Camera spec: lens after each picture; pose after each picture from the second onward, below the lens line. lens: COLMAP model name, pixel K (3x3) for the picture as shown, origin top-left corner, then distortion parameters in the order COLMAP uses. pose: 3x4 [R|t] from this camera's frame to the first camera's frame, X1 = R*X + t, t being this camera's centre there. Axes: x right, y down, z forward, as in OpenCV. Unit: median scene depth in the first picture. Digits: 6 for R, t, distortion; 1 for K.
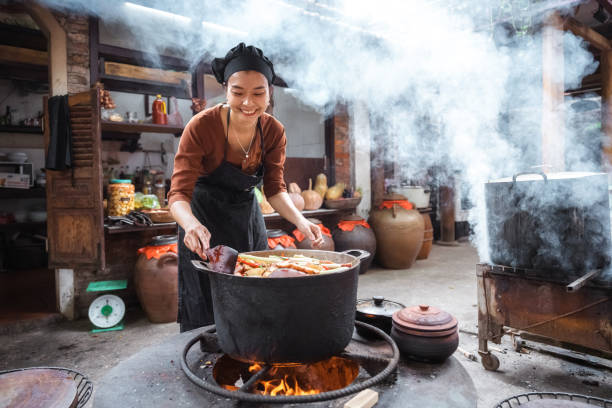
lens RADIAL K [[416.4, 0, 289.2], [0, 416.4, 196.9], [0, 0, 1]] dist [0.009108, 0.005930]
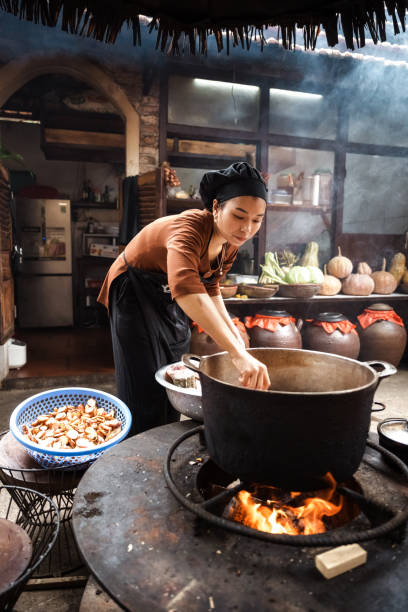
lens RADIAL K [[416.4, 0, 204.6], [0, 416.4, 297.8], [0, 0, 1]] dist [0.009108, 0.005930]
pose [[0.921710, 0.069948, -0.381520, 0.063008], [-0.042994, 0.995968, 0.078732, -0.019908], [0.385489, -0.056165, 0.921002, 0.055364]]
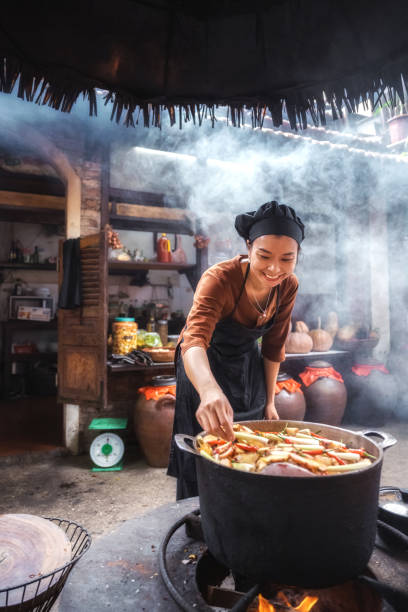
lens RADIAL K [[416.4, 0, 199.7], [0, 416.4, 301.9], [0, 0, 1]] dist [0.009108, 0.005930]
pose [[0.973814, 0.007980, -0.227207, 0.004400], [-0.021278, 0.998196, -0.056139, -0.029249], [0.226349, 0.059503, 0.972227, 0.056000]]
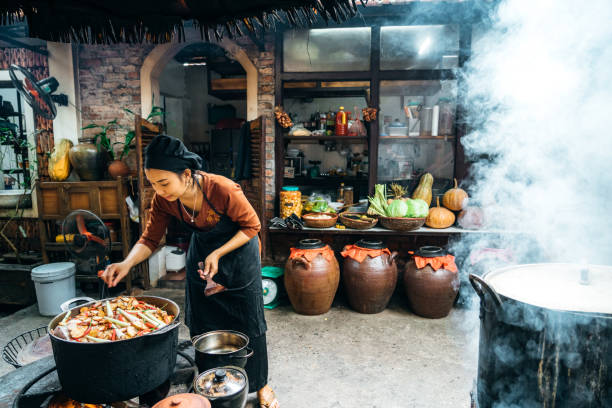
lens RADIAL K [[401.9, 0, 297.8], [0, 401.9, 208.0], [0, 0, 1]] dist [-0.001026, -0.005987]
pose [[0.698452, 0.111962, -0.706845, 0.468435], [-0.037318, 0.992041, 0.120261, -0.130961], [0.714683, -0.057618, 0.697071, 0.223398]]
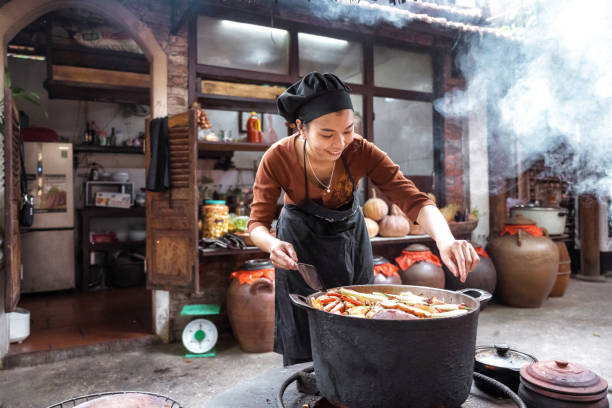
lens RADIAL K [[456.7, 0, 292.1], [0, 456.7, 201.5], [0, 0, 1]] dist [0.014045, -0.007135]
pose [[0.977710, 0.004305, -0.209916, -0.004428], [-0.010951, 0.999475, -0.030509, -0.009469], [0.209674, 0.032128, 0.977243, -0.006037]]
